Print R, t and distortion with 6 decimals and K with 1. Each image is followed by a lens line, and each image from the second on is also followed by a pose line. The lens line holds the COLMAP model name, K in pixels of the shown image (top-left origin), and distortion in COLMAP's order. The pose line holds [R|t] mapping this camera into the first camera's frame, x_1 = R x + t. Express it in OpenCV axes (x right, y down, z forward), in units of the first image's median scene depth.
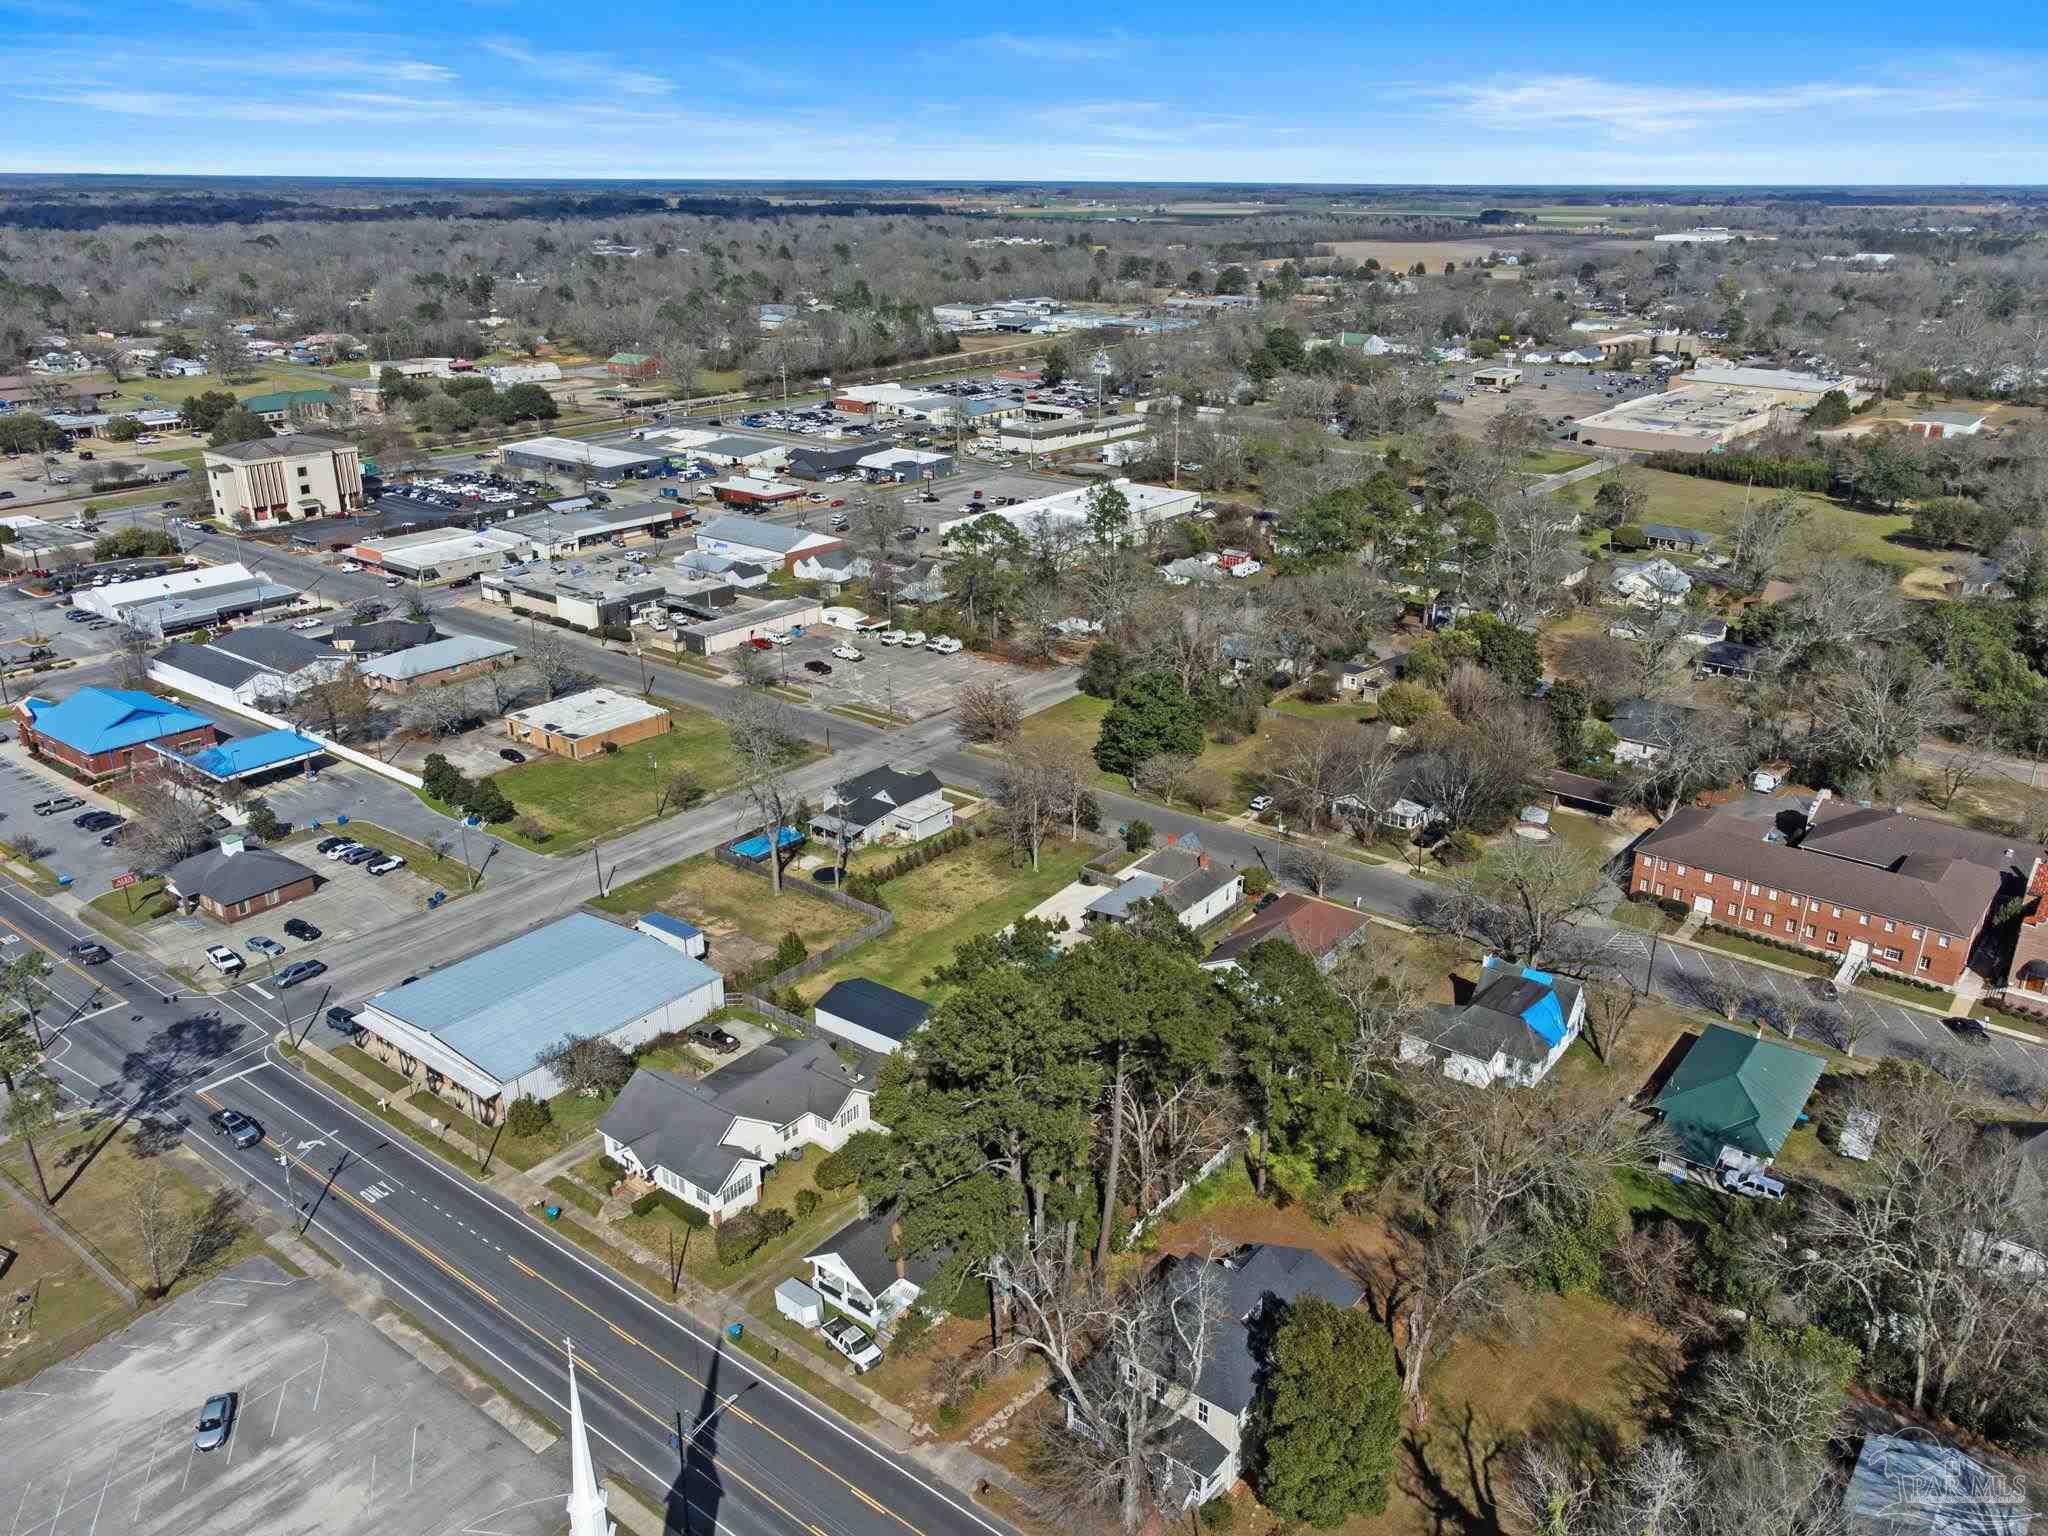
lens RADIAL K [[1515.2, 0, 1024.0], [0, 1515.2, 768.0], [0, 0, 1]] dist [-0.001956, 0.000777]
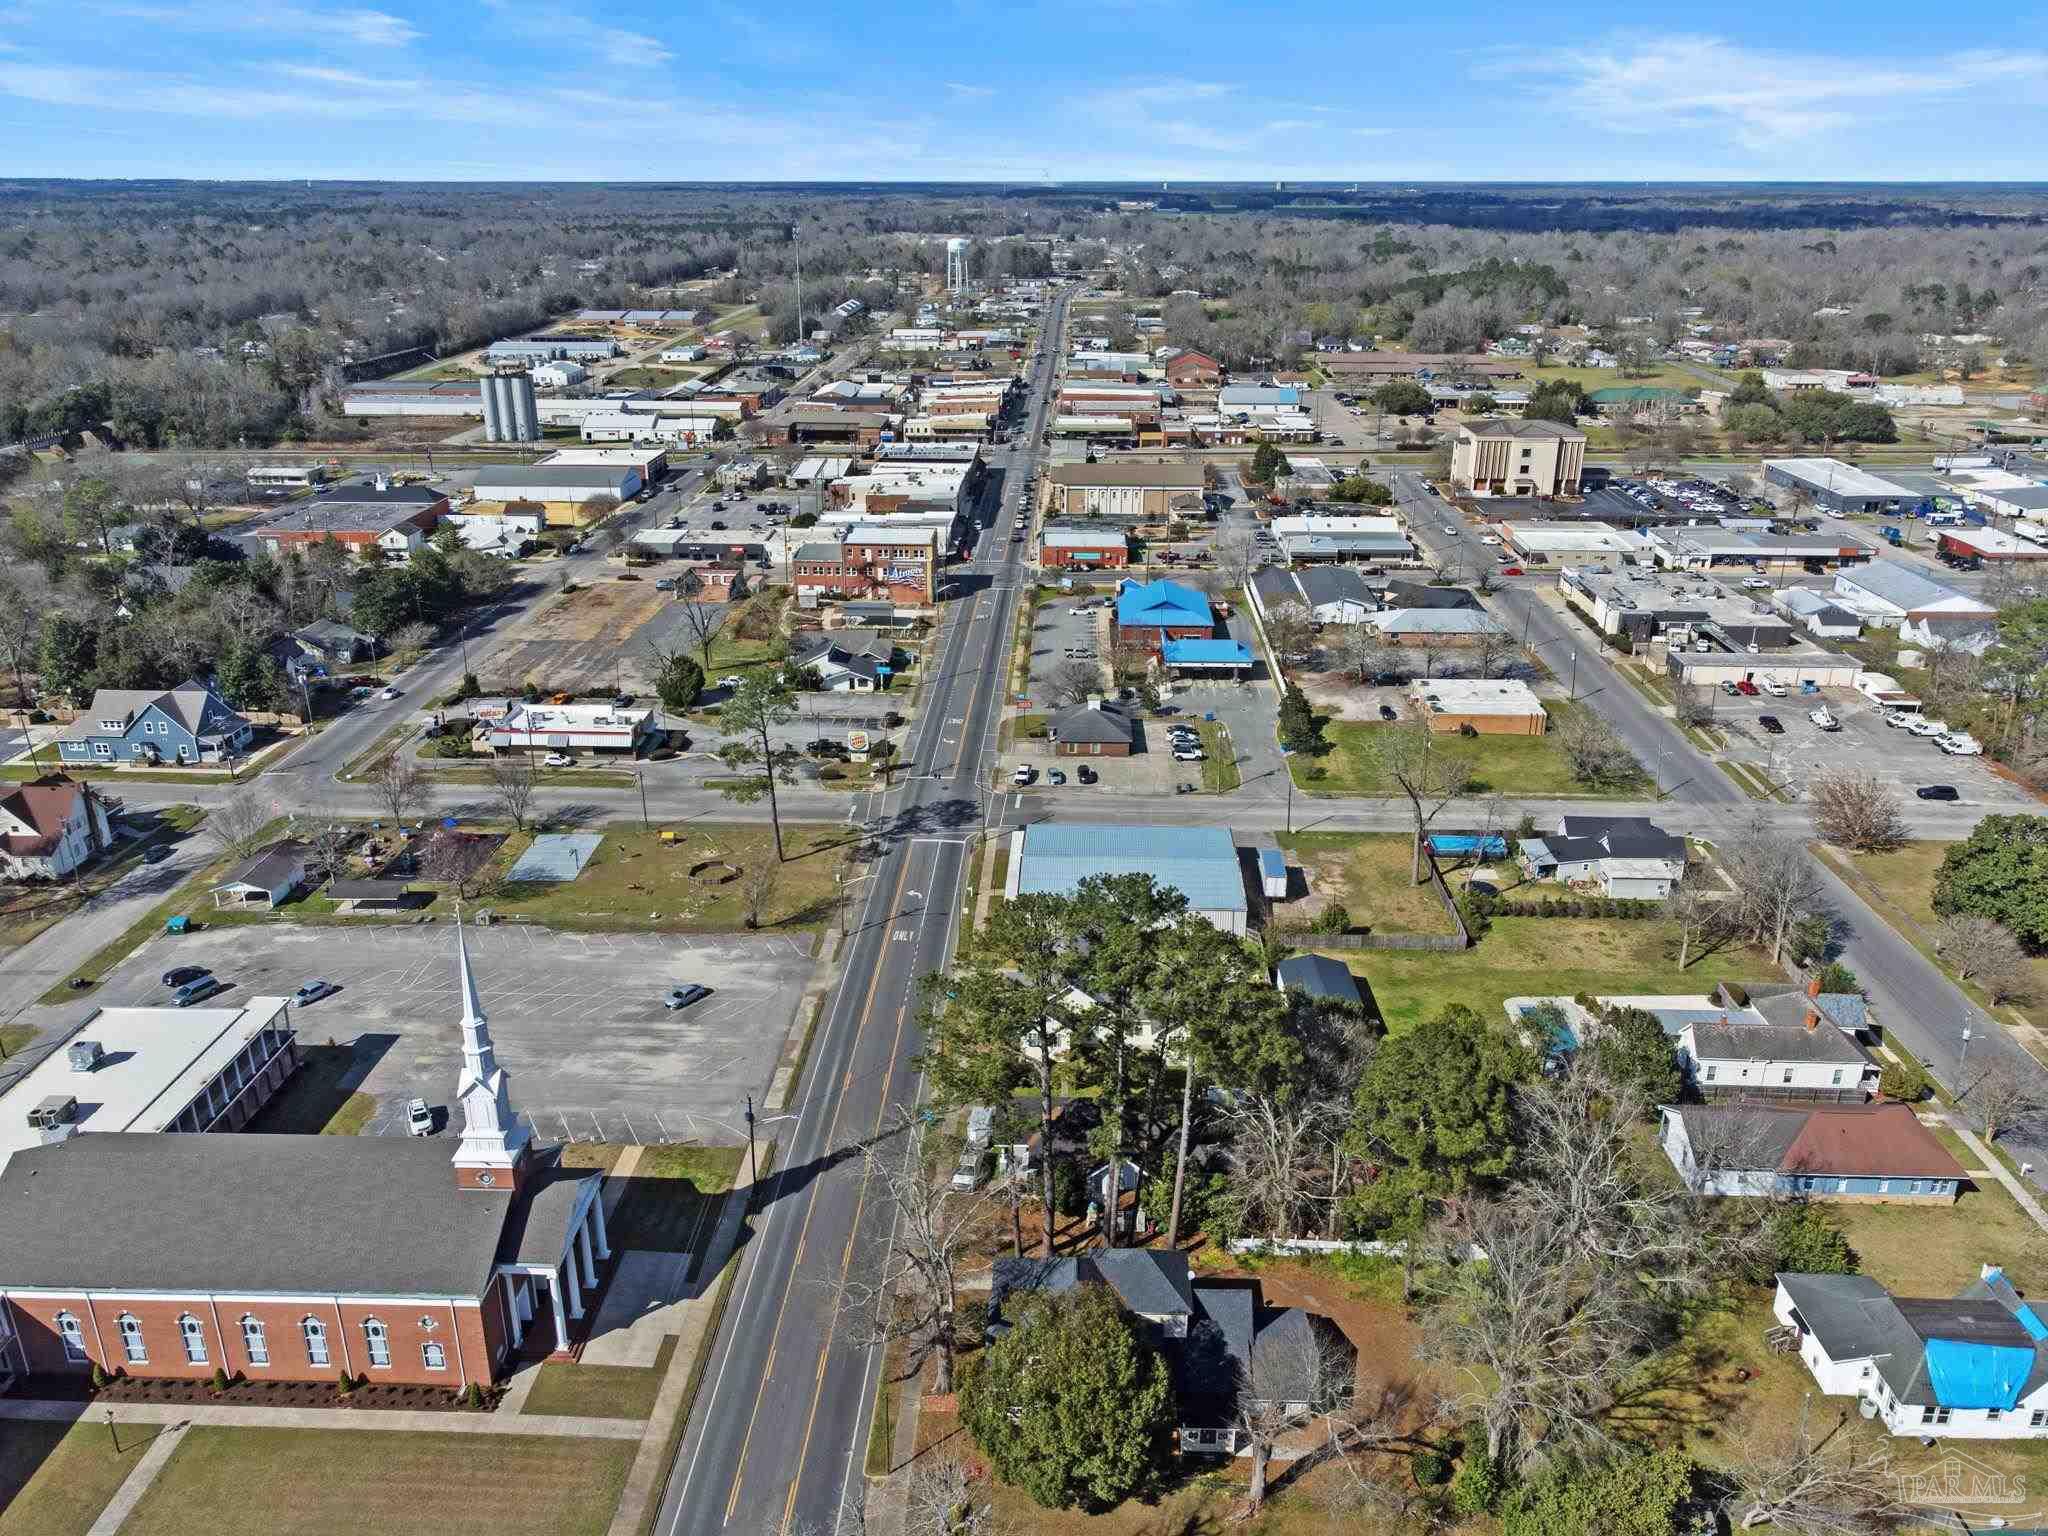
lens RADIAL K [[1542.6, 0, 1024.0], [0, 1542.6, 768.0], [0, 0, 1]] dist [-0.002564, 0.002028]
pose [[0.576377, 0.282459, -0.766816, 0.296601], [-0.289974, 0.947994, 0.131238, -0.032253], [0.764006, 0.146714, 0.628307, 0.098305]]
